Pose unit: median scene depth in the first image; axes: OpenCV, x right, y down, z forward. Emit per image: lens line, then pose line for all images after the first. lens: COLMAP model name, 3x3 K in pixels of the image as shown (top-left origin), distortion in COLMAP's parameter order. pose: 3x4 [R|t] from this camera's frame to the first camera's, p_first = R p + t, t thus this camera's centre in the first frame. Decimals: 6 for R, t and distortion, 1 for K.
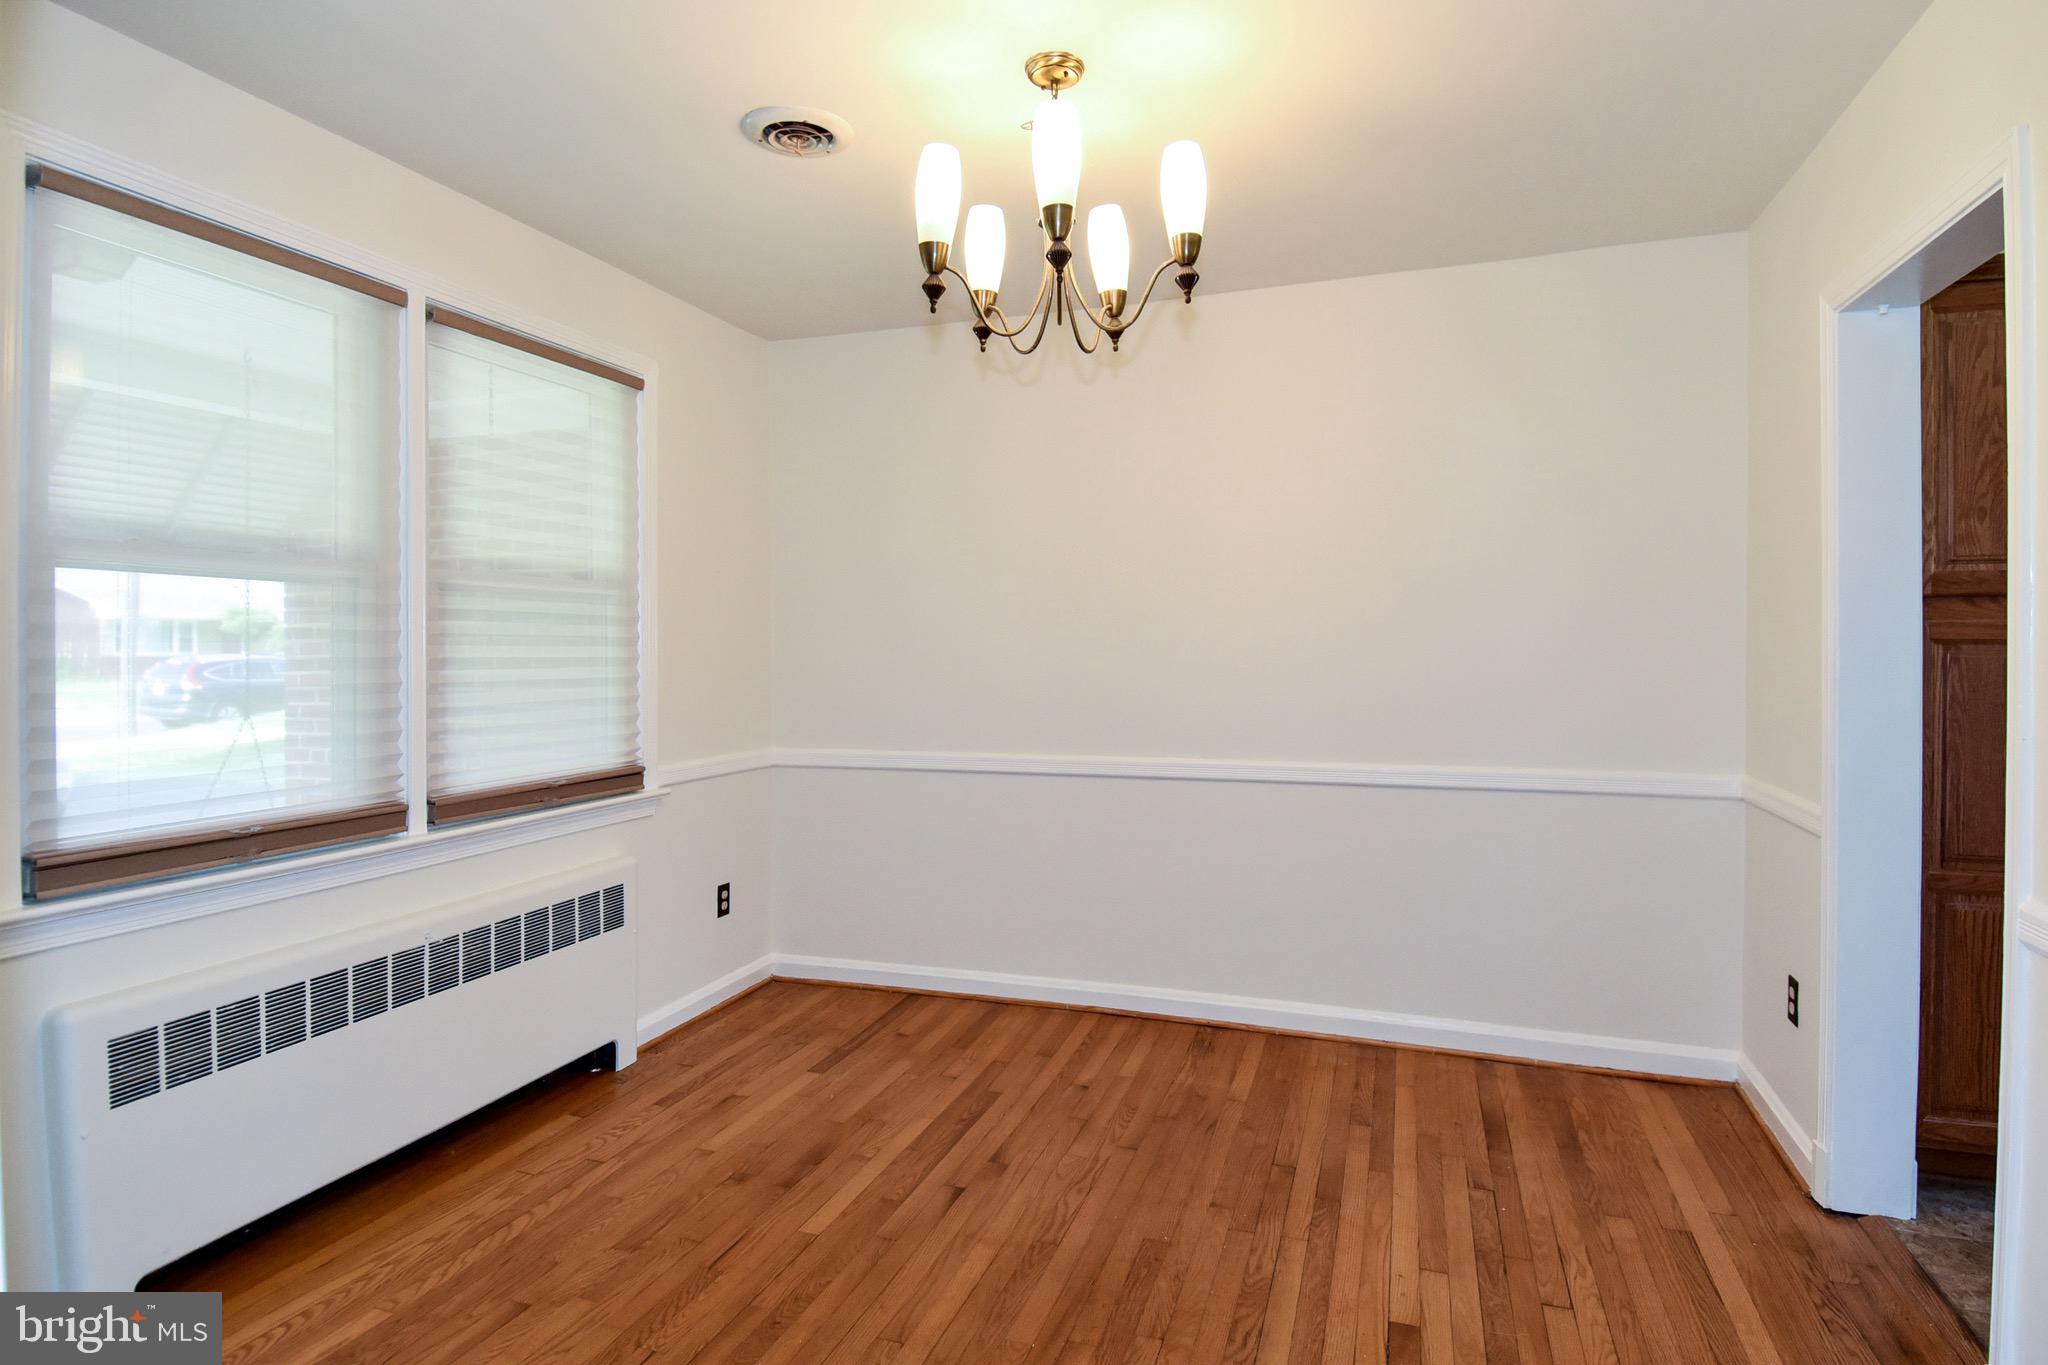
lens RADIAL K [[1143.6, 0, 1024.3], [0, 1143.6, 670.3], [0, 0, 1]] dist [0.062907, -0.066452]
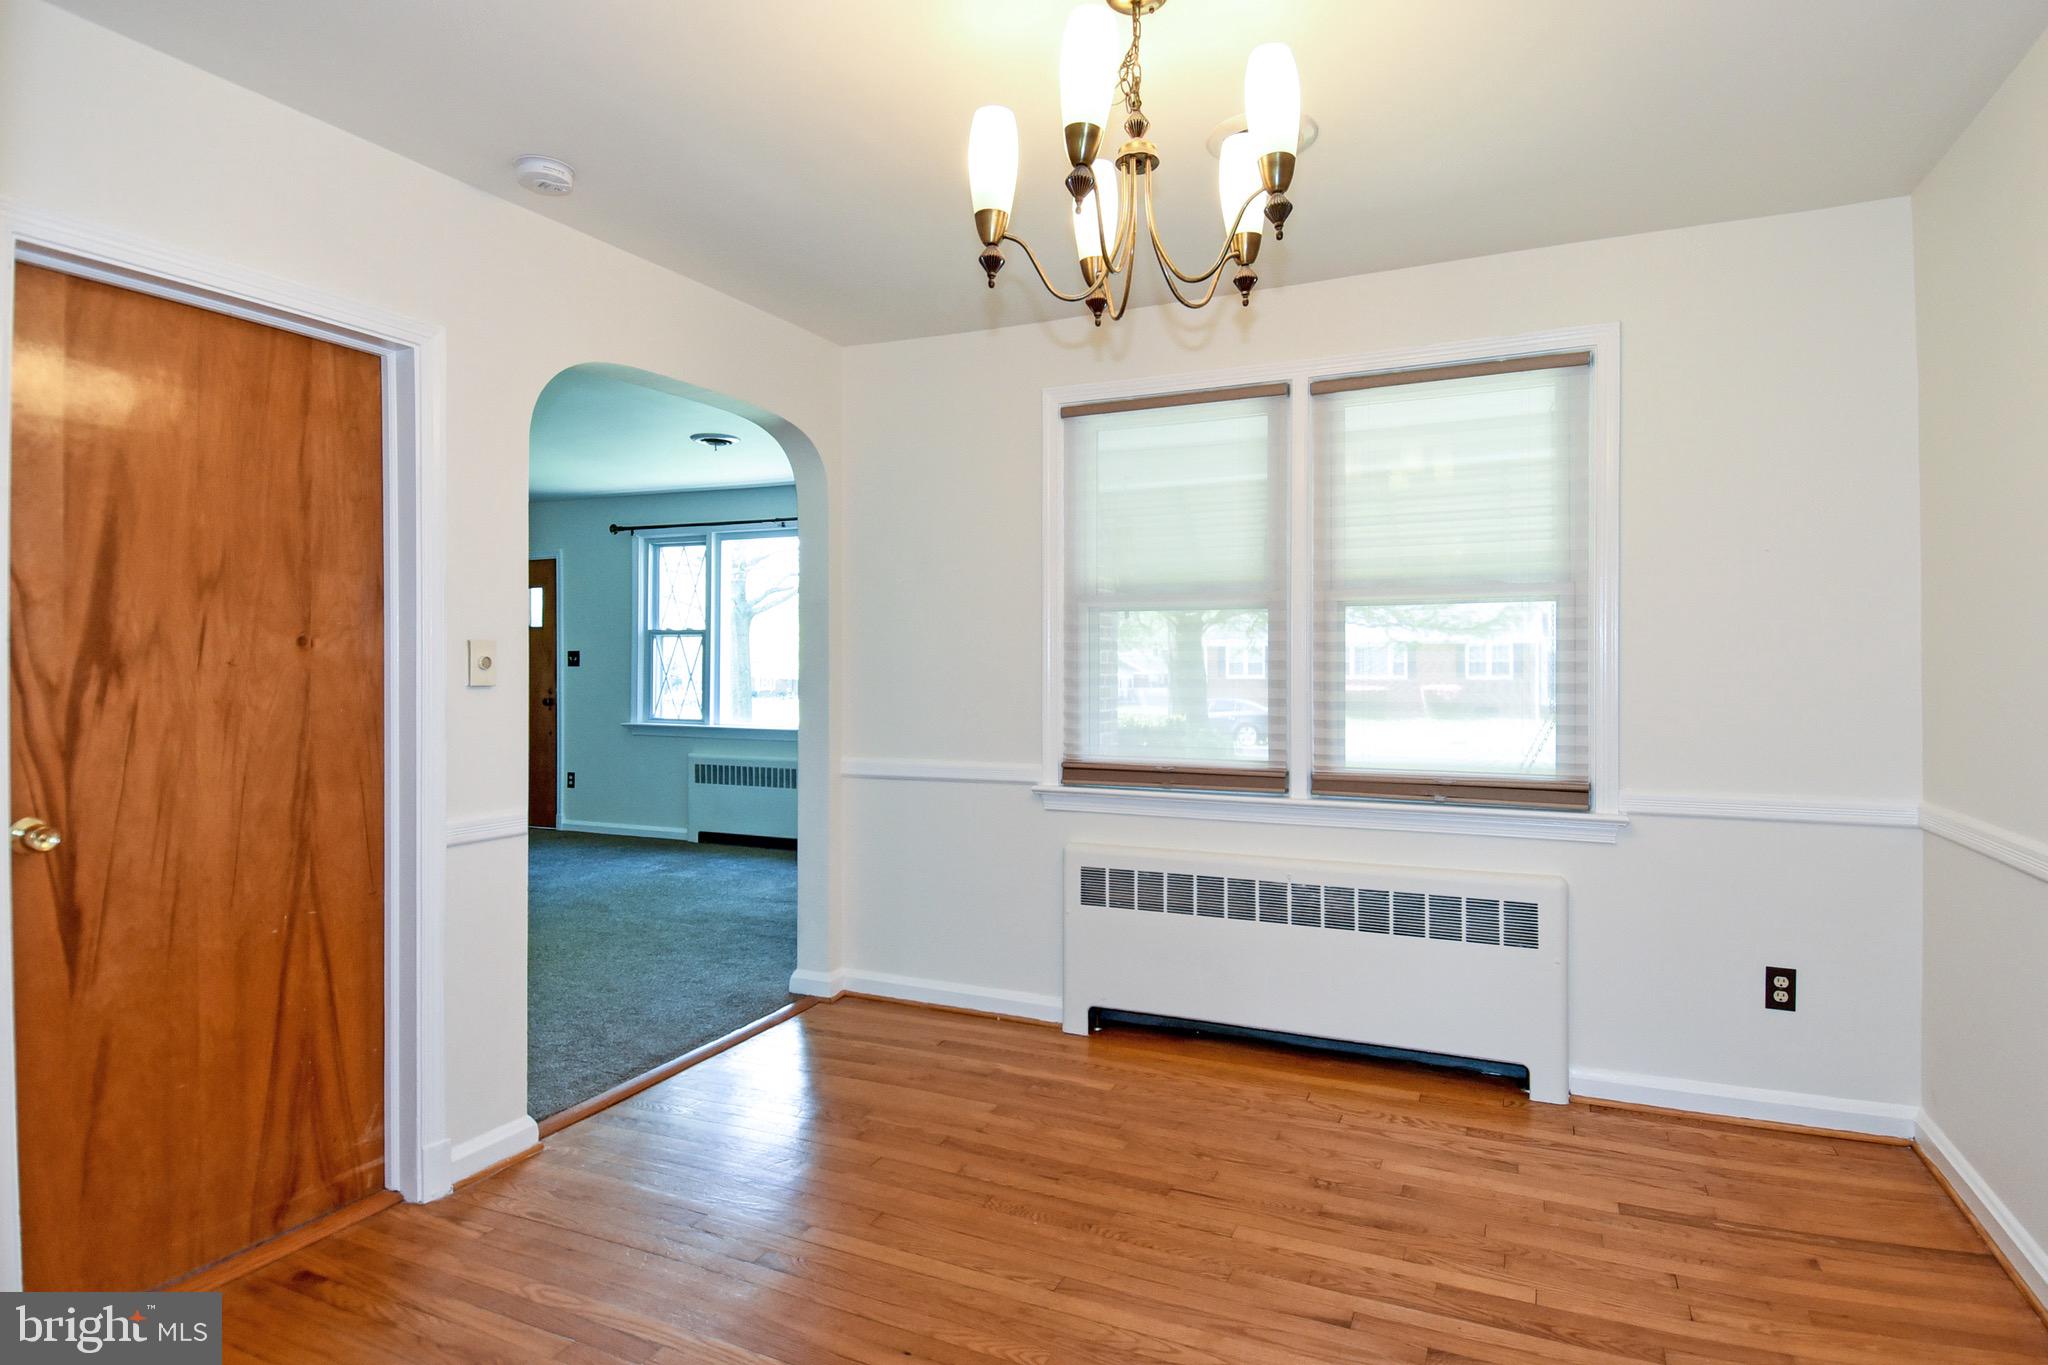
lens RADIAL K [[1157.6, 0, 1091.2], [0, 1157.6, 663.6], [0, 0, 1]] dist [0.066266, -0.064474]
pose [[-0.110643, 0.008663, -0.993822, 0.700412], [-0.015943, 0.999818, 0.010490, -0.015932], [0.993732, 0.017005, -0.110485, 0.816129]]
